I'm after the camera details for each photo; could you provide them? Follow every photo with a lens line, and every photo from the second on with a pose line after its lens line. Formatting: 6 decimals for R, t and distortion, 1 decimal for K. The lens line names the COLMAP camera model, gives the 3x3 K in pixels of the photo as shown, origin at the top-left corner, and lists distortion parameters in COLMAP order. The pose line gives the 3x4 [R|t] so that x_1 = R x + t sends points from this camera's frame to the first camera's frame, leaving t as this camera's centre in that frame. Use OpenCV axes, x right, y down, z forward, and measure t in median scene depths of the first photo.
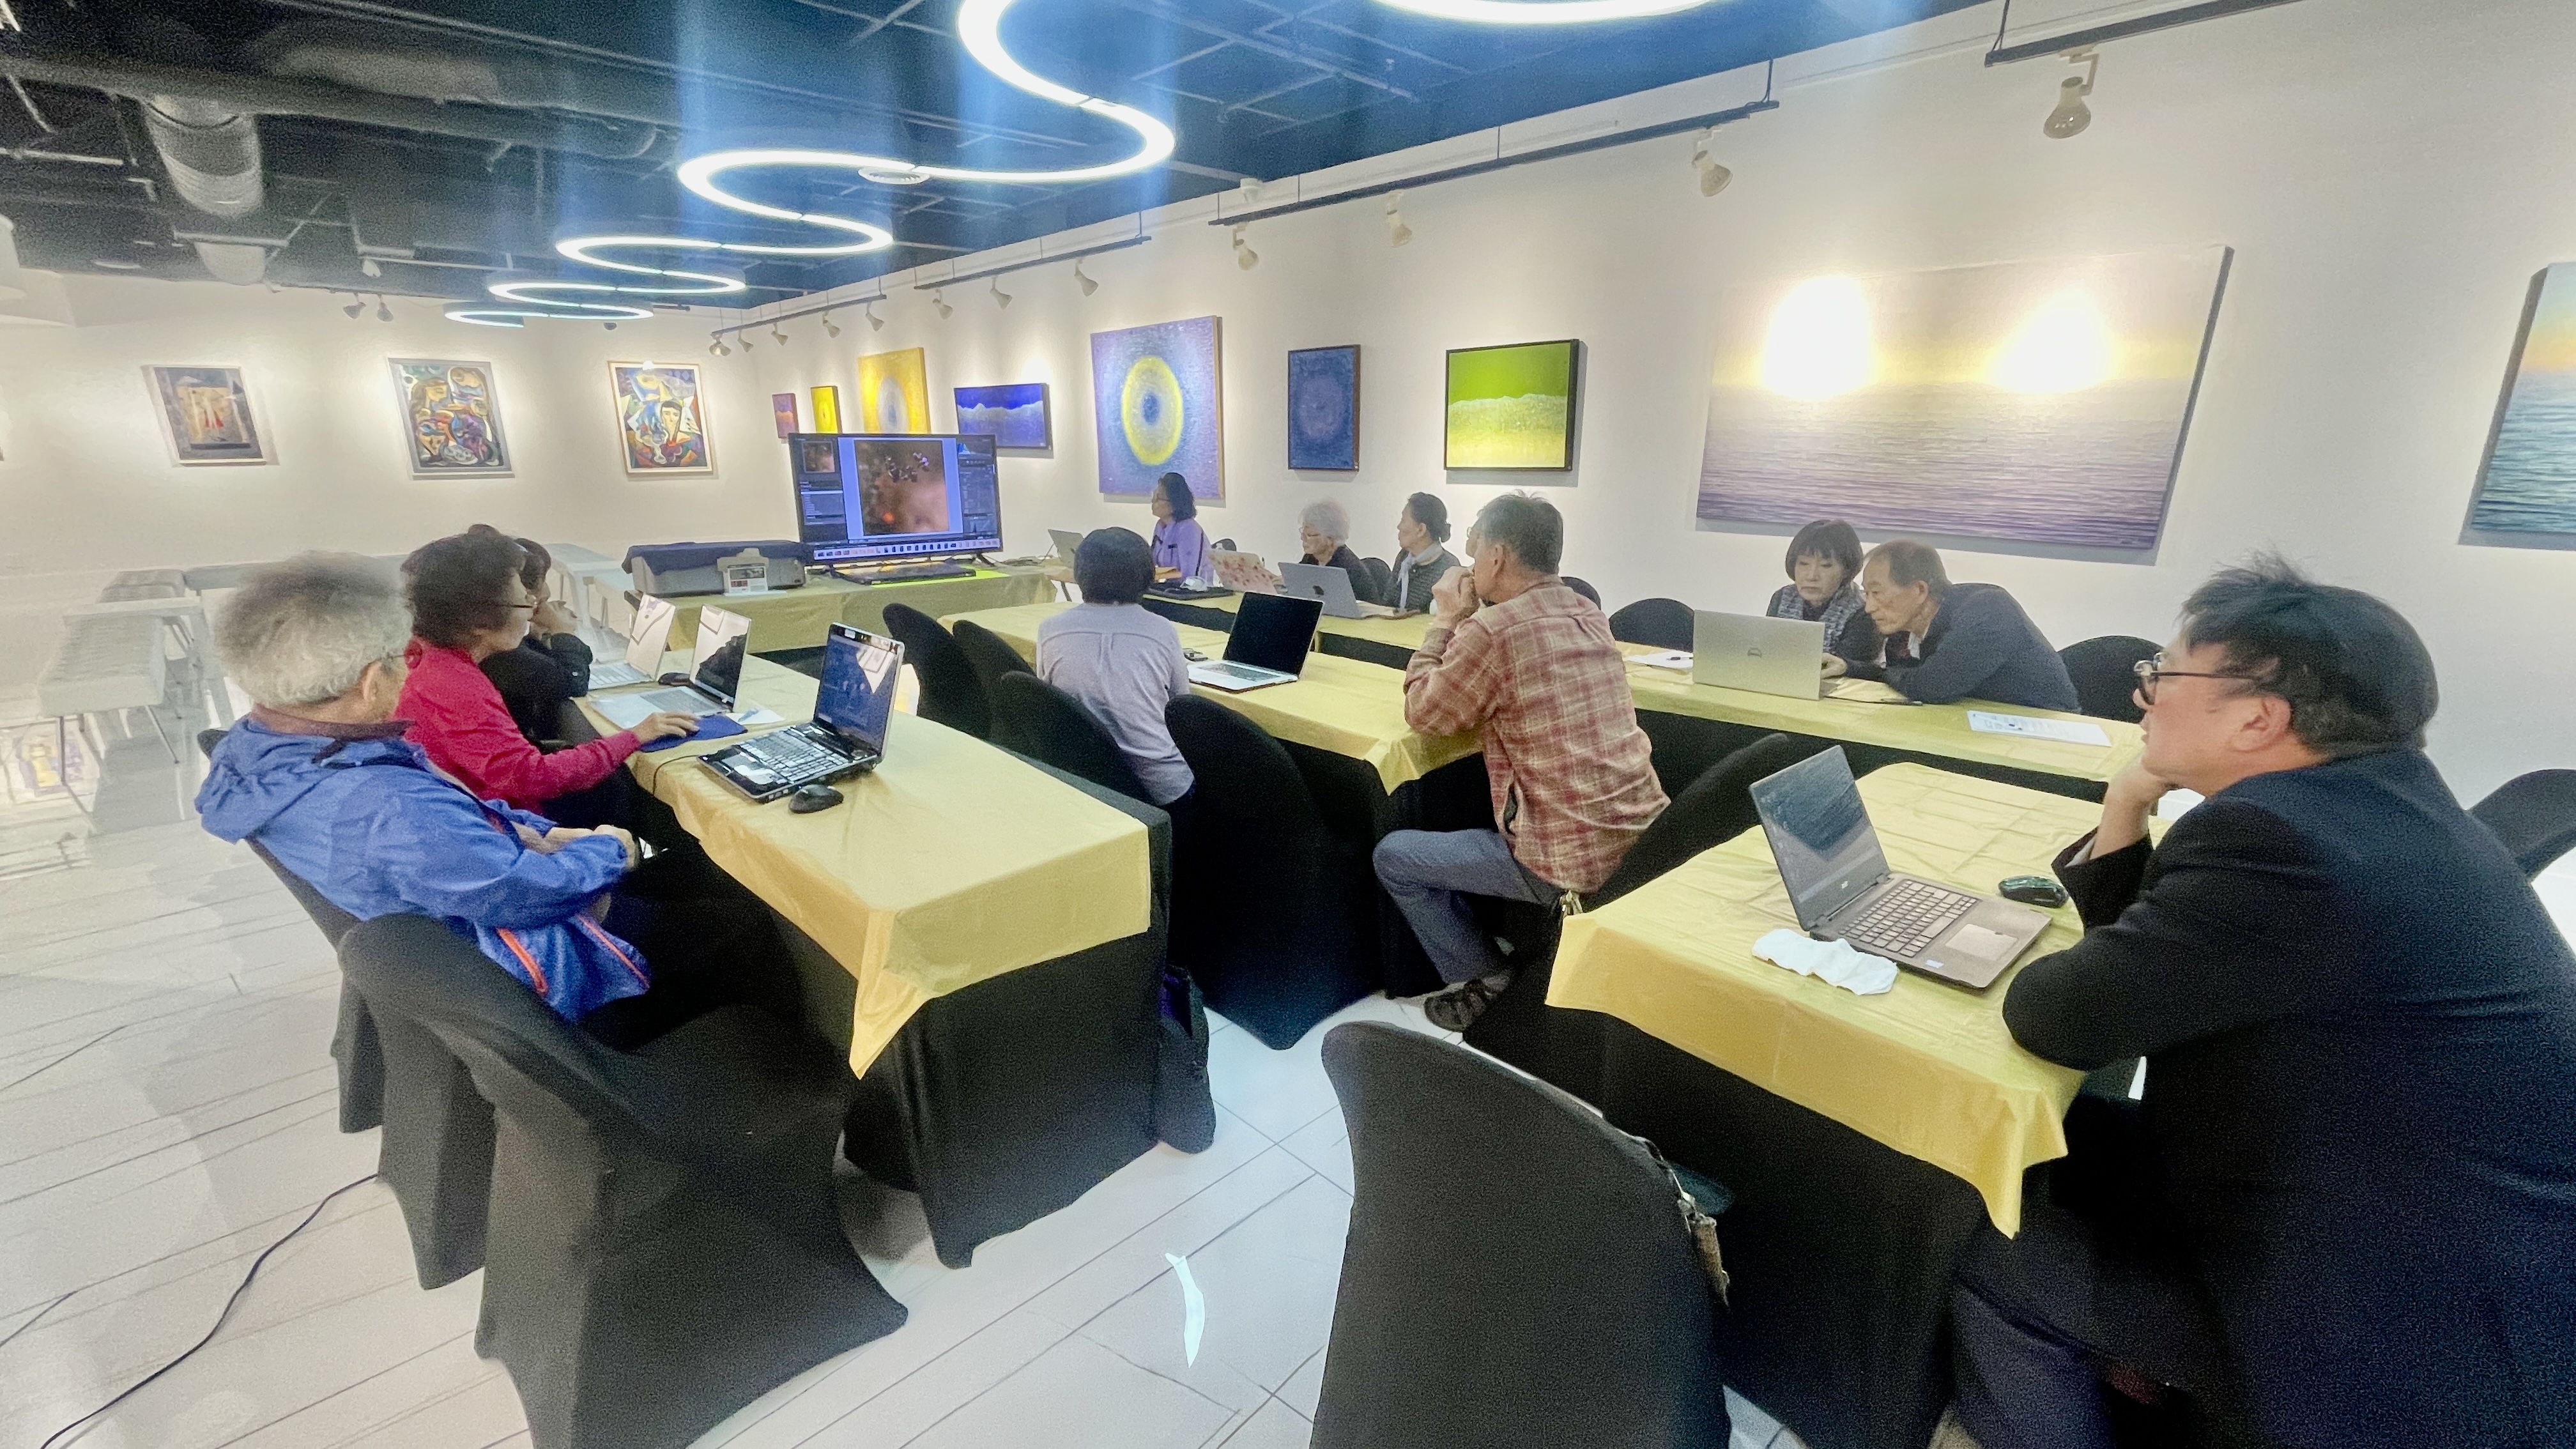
lens RADIAL K [[1039.7, 0, 1279.9], [0, 1039.7, 728.4], [0, 0, 1]] dist [-0.005914, 0.002446]
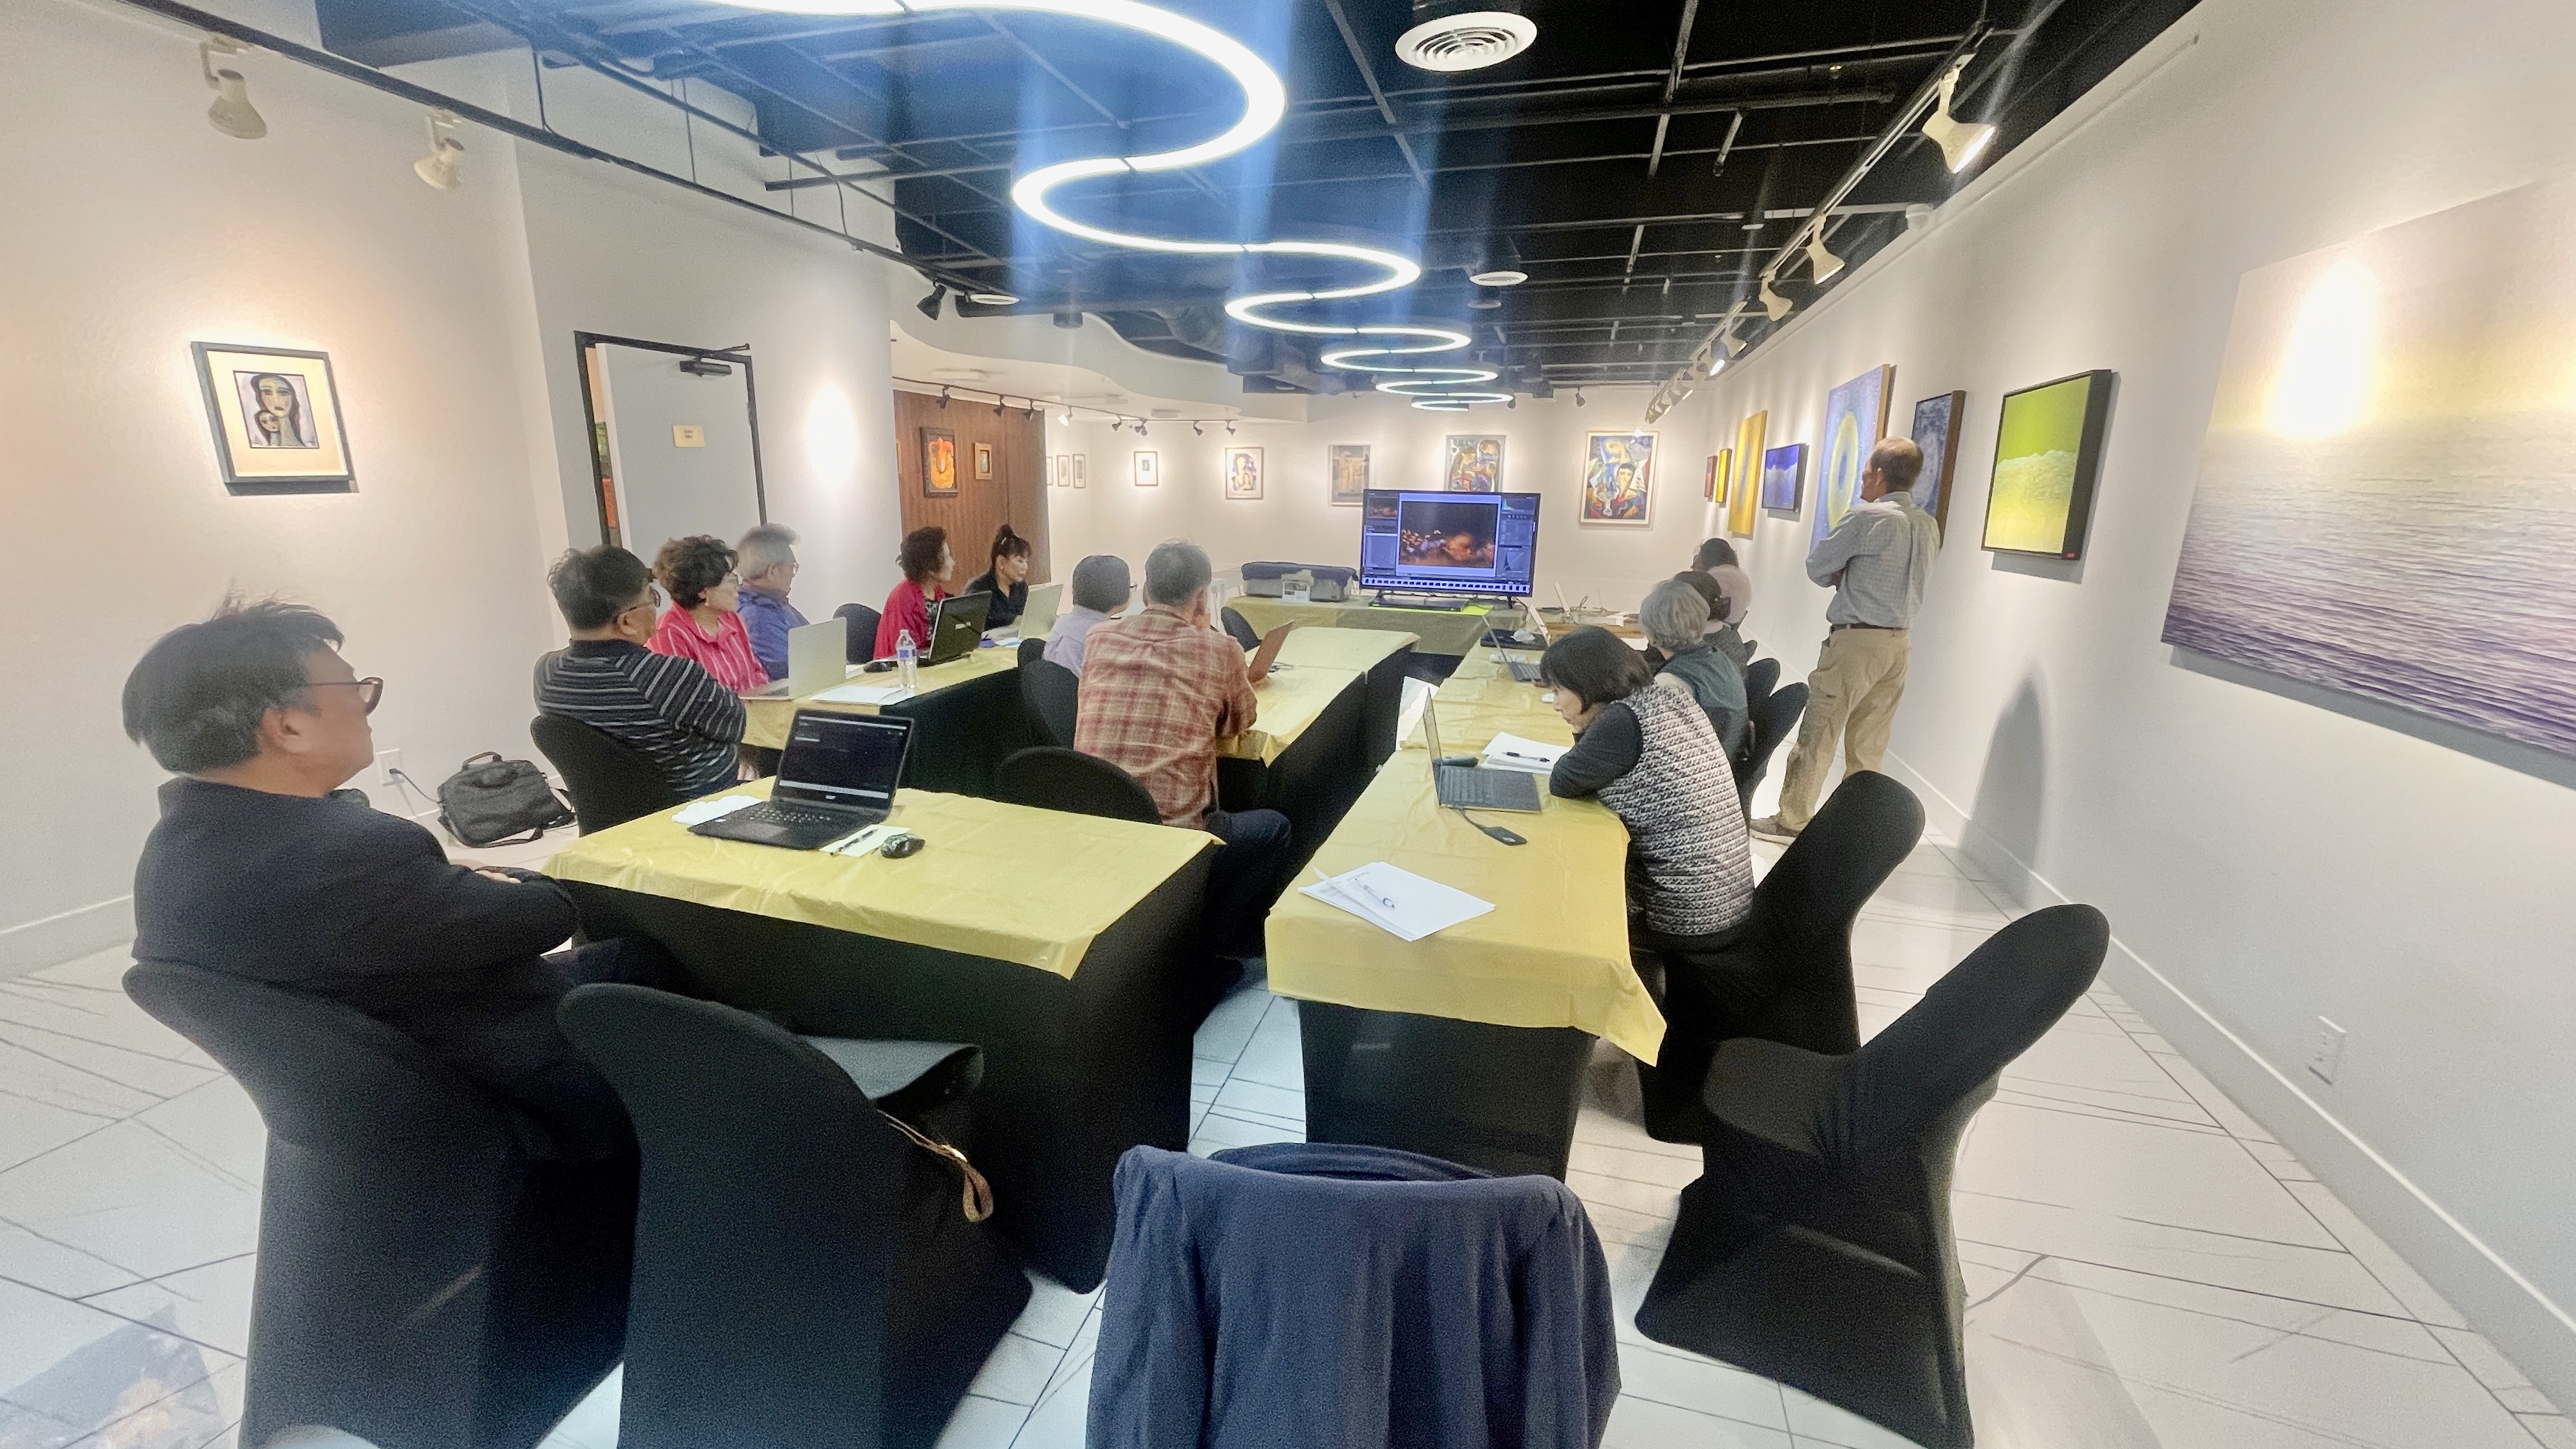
lens RADIAL K [[1039.7, 0, 1278.0], [0, 1039.7, 727.5], [0, 0, 1]] dist [-0.005914, 0.002446]
pose [[0.509879, 0.204745, -0.835525, 0.500844], [-0.250569, 0.964496, 0.083439, -0.055803], [0.822945, 0.166813, 0.543080, 0.181372]]
